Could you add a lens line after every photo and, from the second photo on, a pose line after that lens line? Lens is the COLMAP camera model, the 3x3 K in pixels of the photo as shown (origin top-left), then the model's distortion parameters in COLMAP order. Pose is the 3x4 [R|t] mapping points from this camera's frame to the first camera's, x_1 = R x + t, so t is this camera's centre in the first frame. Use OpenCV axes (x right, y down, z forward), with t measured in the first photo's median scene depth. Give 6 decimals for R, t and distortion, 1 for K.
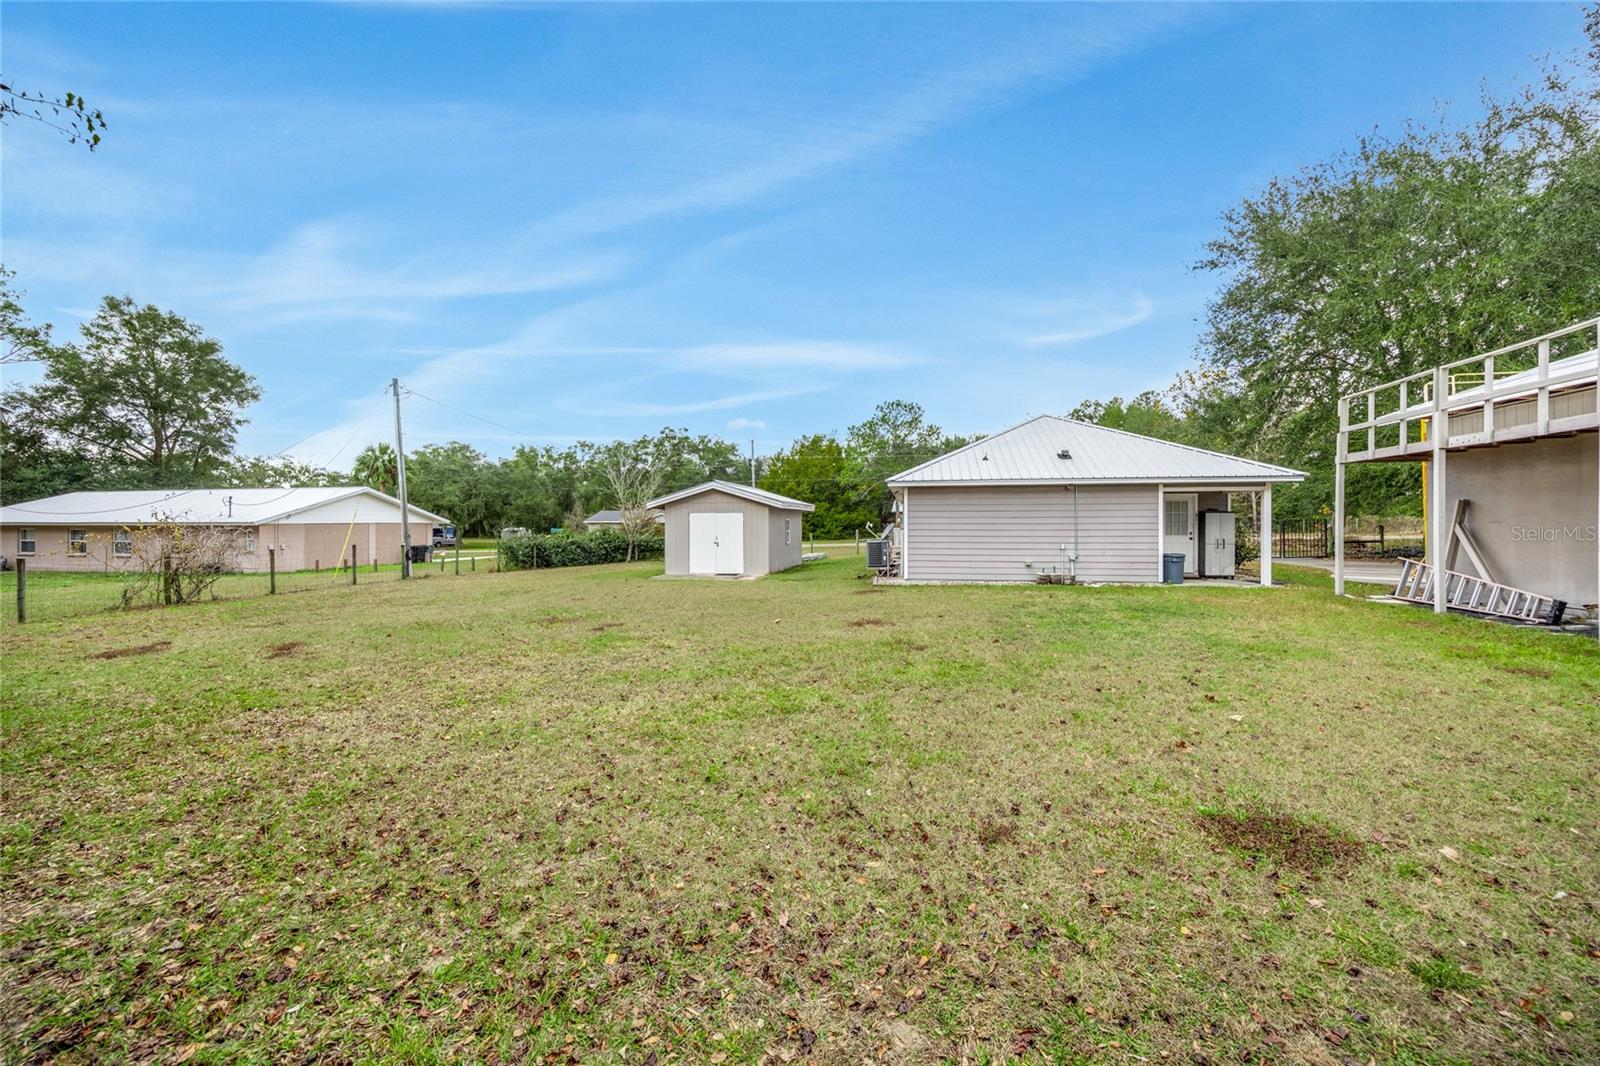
lens RADIAL K [[610.8, 0, 800.0], [0, 610.8, 533.0], [0, 0, 1]] dist [-0.000640, -0.000023]
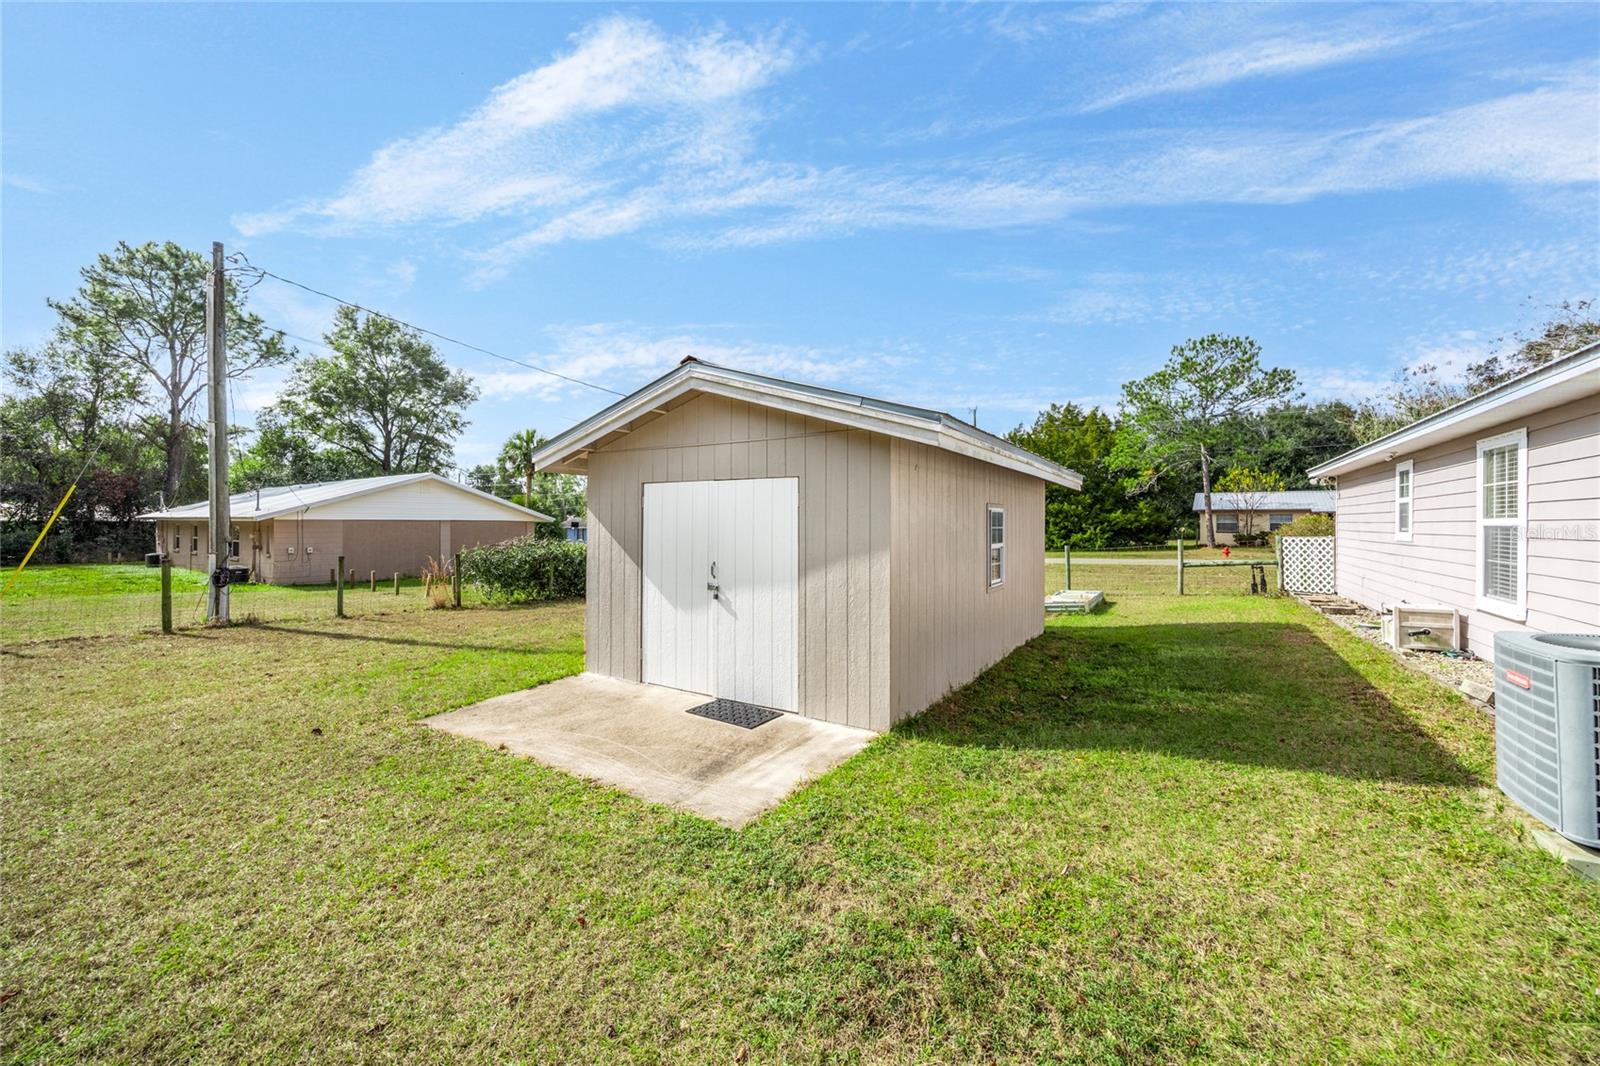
lens RADIAL K [[610.8, 0, 800.0], [0, 610.8, 533.0], [0, 0, 1]] dist [-0.000640, -0.000023]
pose [[0.927544, 0.011082, -0.373551, 0.001069], [-0.012925, 0.999914, -0.002431, -0.002659], [0.373491, 0.007083, 0.927607, 0.262641]]
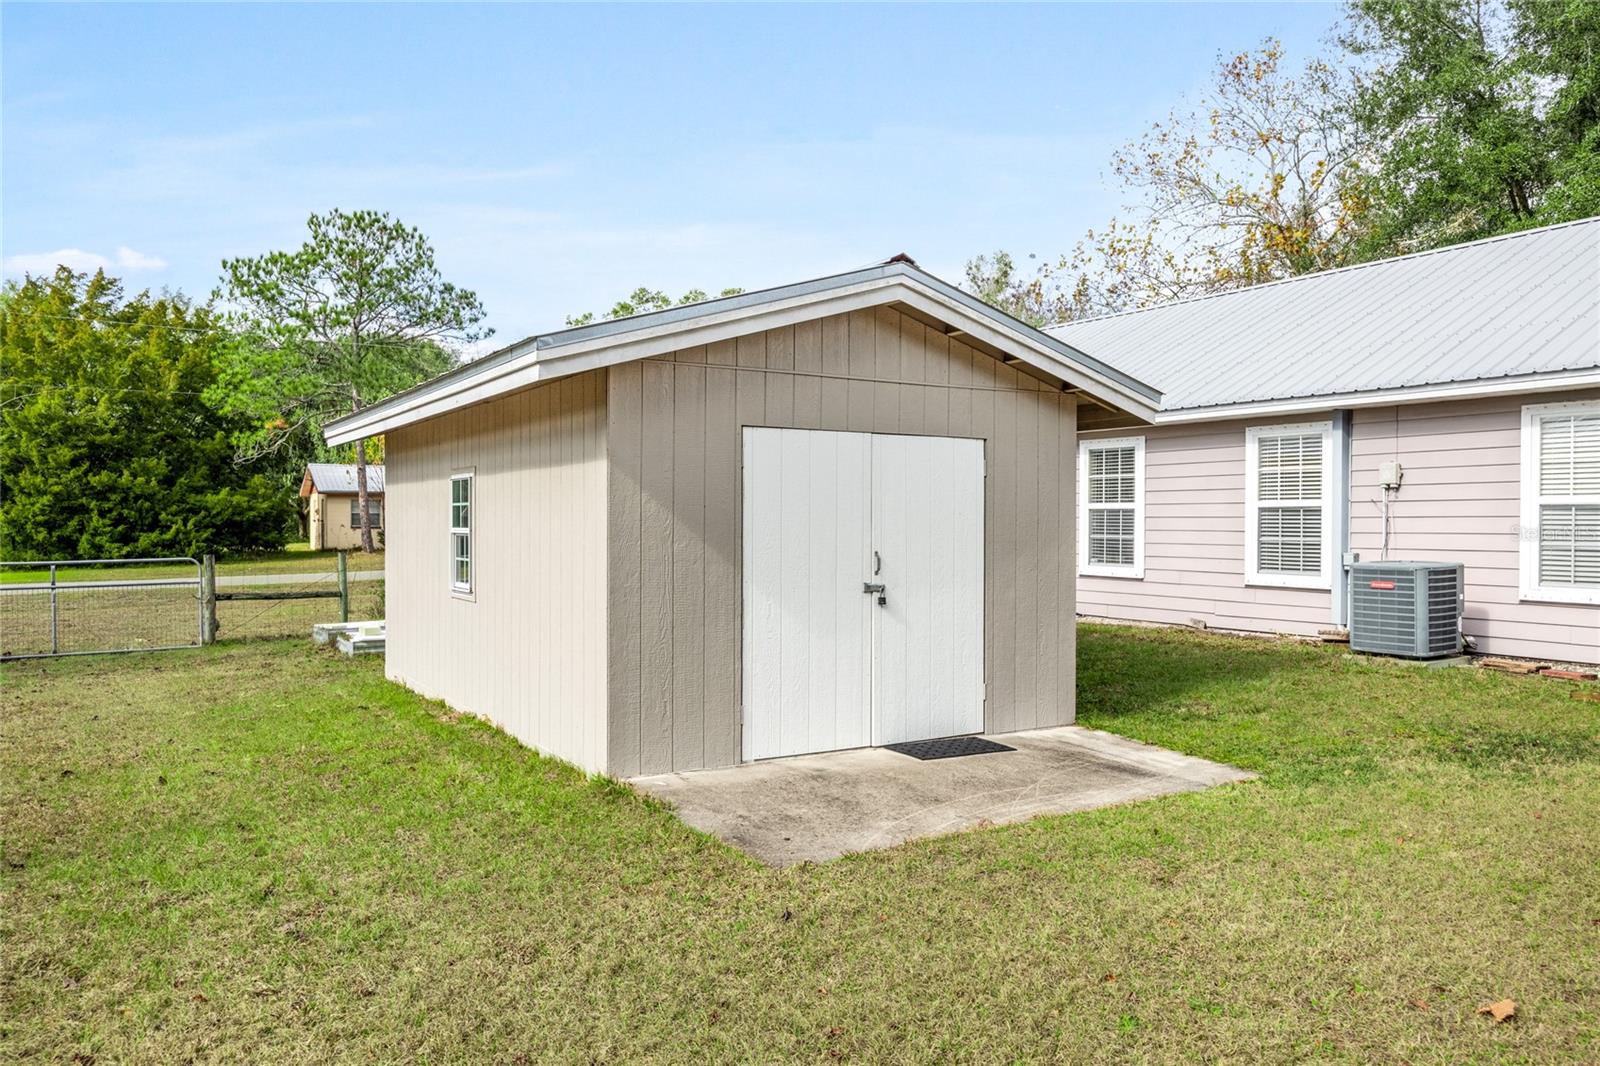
lens RADIAL K [[1178.8, 0, 800.0], [0, 1178.8, 533.0], [0, 0, 1]] dist [0.000444, -0.000037]
pose [[0.737504, -0.000566, 0.675343, -0.169769], [0.007646, 0.999943, -0.007512, 0.001470], [-0.675300, 0.010703, 0.737465, 0.257395]]
